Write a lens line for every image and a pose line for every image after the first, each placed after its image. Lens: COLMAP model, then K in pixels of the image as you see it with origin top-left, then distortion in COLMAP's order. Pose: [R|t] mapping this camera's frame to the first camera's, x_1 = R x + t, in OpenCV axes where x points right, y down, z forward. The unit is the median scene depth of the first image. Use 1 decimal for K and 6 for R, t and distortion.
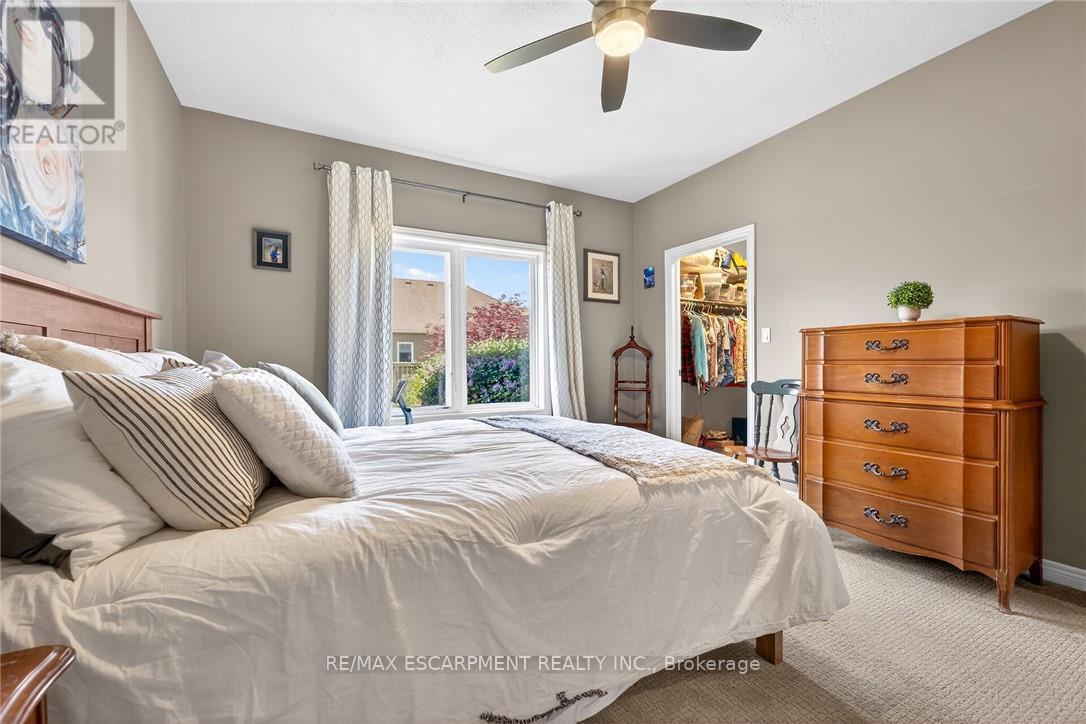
lens RADIAL K [[435.0, 0, 541.9], [0, 435.0, 358.5], [0, 0, 1]] dist [0.003405, 0.000543]
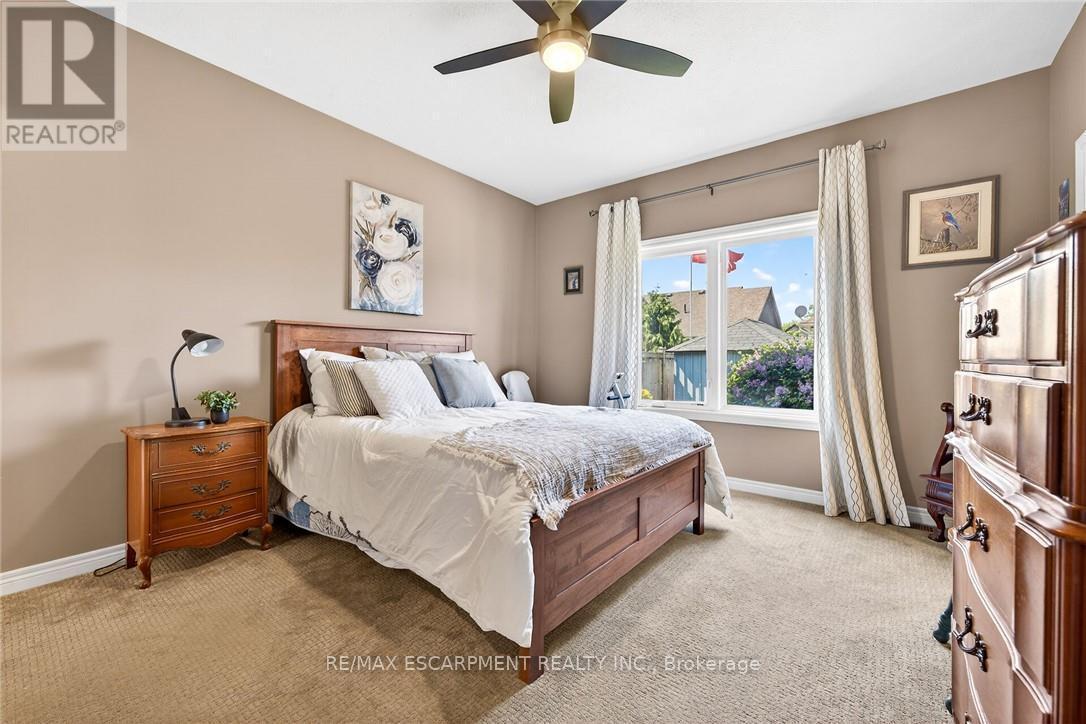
lens RADIAL K [[435.0, 0, 541.9], [0, 435.0, 358.5], [0, 0, 1]] dist [0.003405, 0.000543]
pose [[0.399332, 0.013988, -0.916700, 0.644300], [-0.002478, 0.999896, 0.014178, -0.006128], [0.916803, -0.003390, 0.399325, 0.294298]]
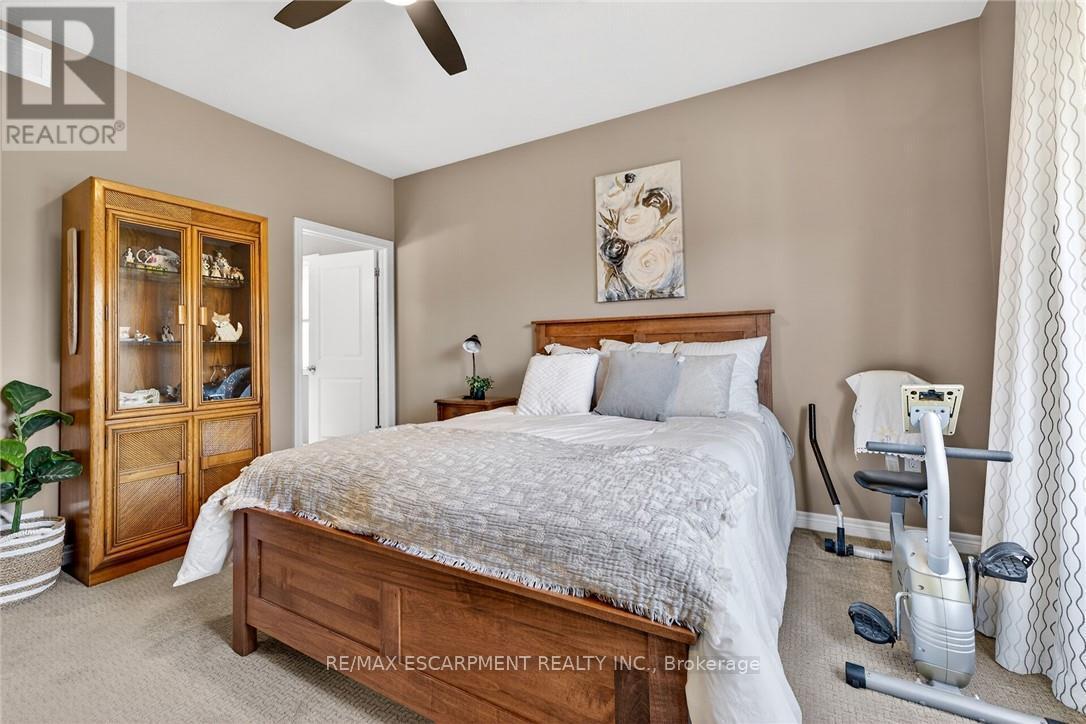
lens RADIAL K [[455.1, 0, 544.4], [0, 455.1, 326.4], [0, 0, 1]] dist [-0.000408, 0.000079]
pose [[-0.838293, -0.005957, -0.545187, 0.247313], [0.027664, 0.998188, -0.053444, 0.002619], [0.544518, -0.059884, -0.836609, 1.057959]]
